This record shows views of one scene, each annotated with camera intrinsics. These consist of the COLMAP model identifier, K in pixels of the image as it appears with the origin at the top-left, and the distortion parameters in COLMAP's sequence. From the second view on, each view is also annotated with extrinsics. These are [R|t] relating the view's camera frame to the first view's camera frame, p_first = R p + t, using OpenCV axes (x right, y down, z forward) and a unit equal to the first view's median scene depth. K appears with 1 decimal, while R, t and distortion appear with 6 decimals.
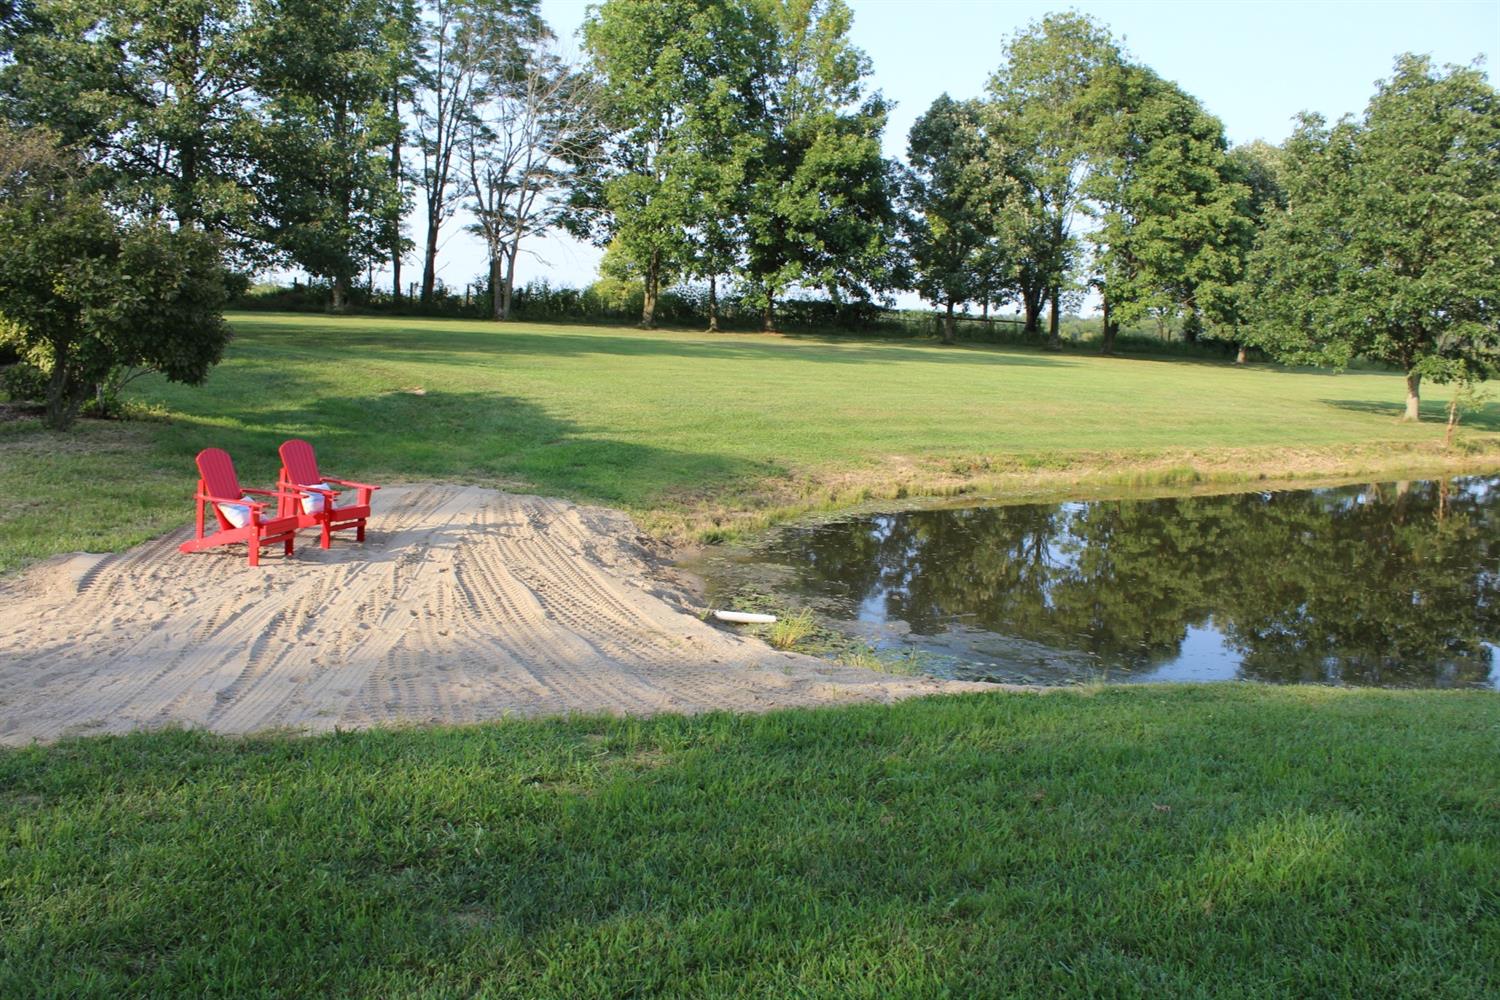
lens RADIAL K [[1250.8, 0, 735.9], [0, 1250.8, 507.0], [0, 0, 1]] dist [-0.166961, 0.150475]
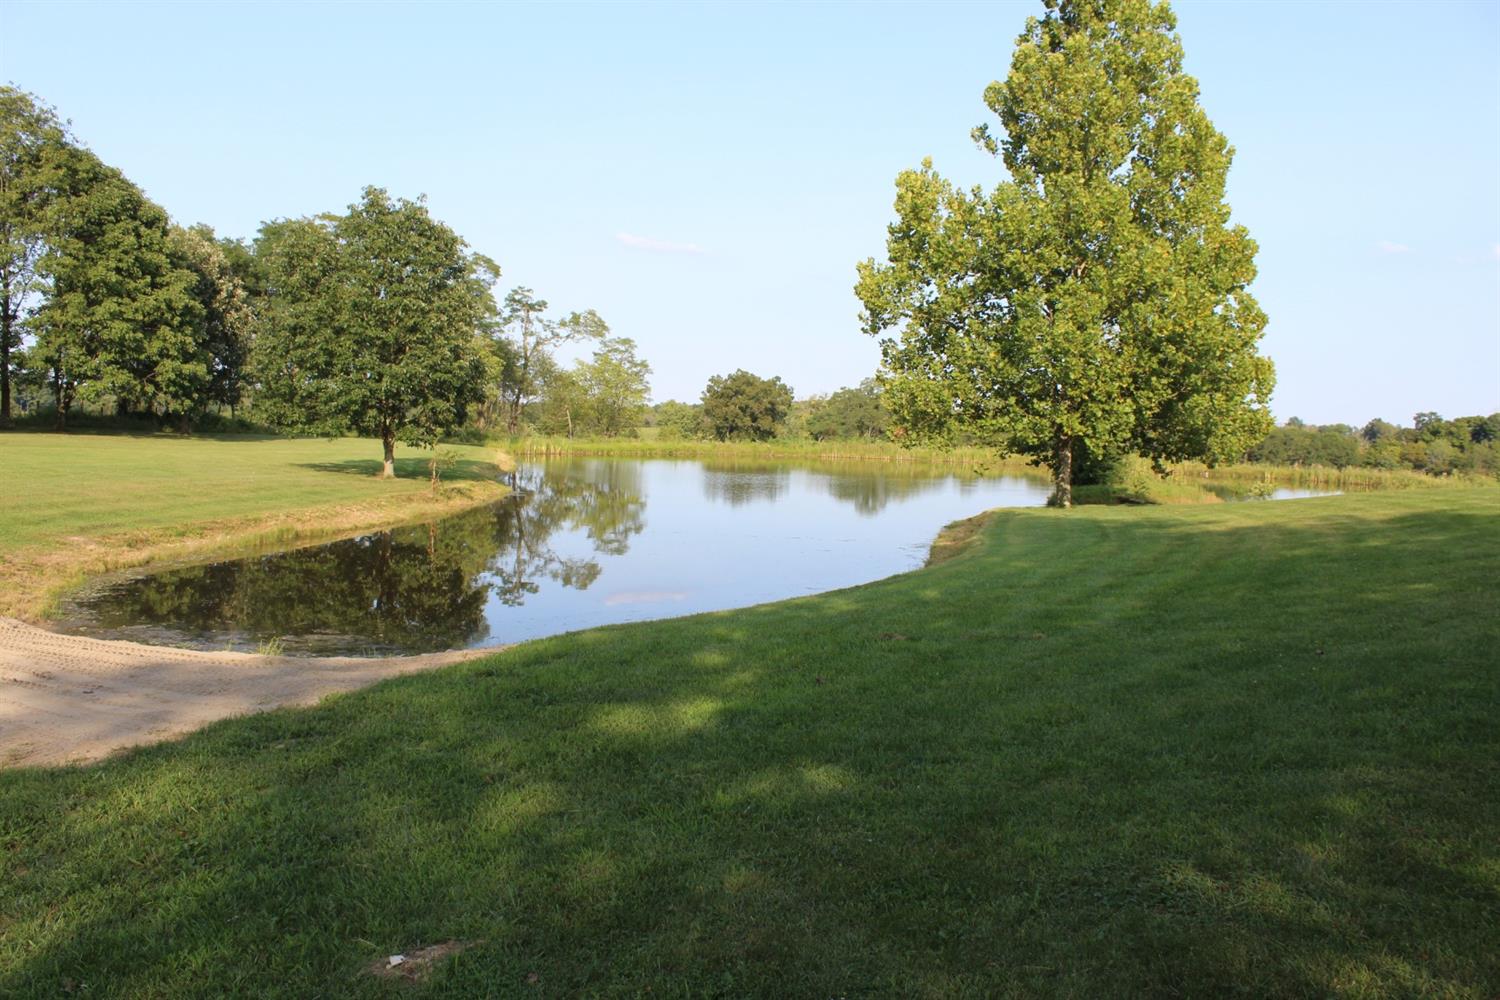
lens RADIAL K [[1250.8, 0, 735.9], [0, 1250.8, 507.0], [0, 0, 1]] dist [-0.166961, 0.150475]
pose [[0.628025, -0.068046, 0.775213, -0.135627], [0.108490, 0.994097, -0.000632, -0.001496], [-0.770594, 0.084500, 0.631700, -0.049256]]
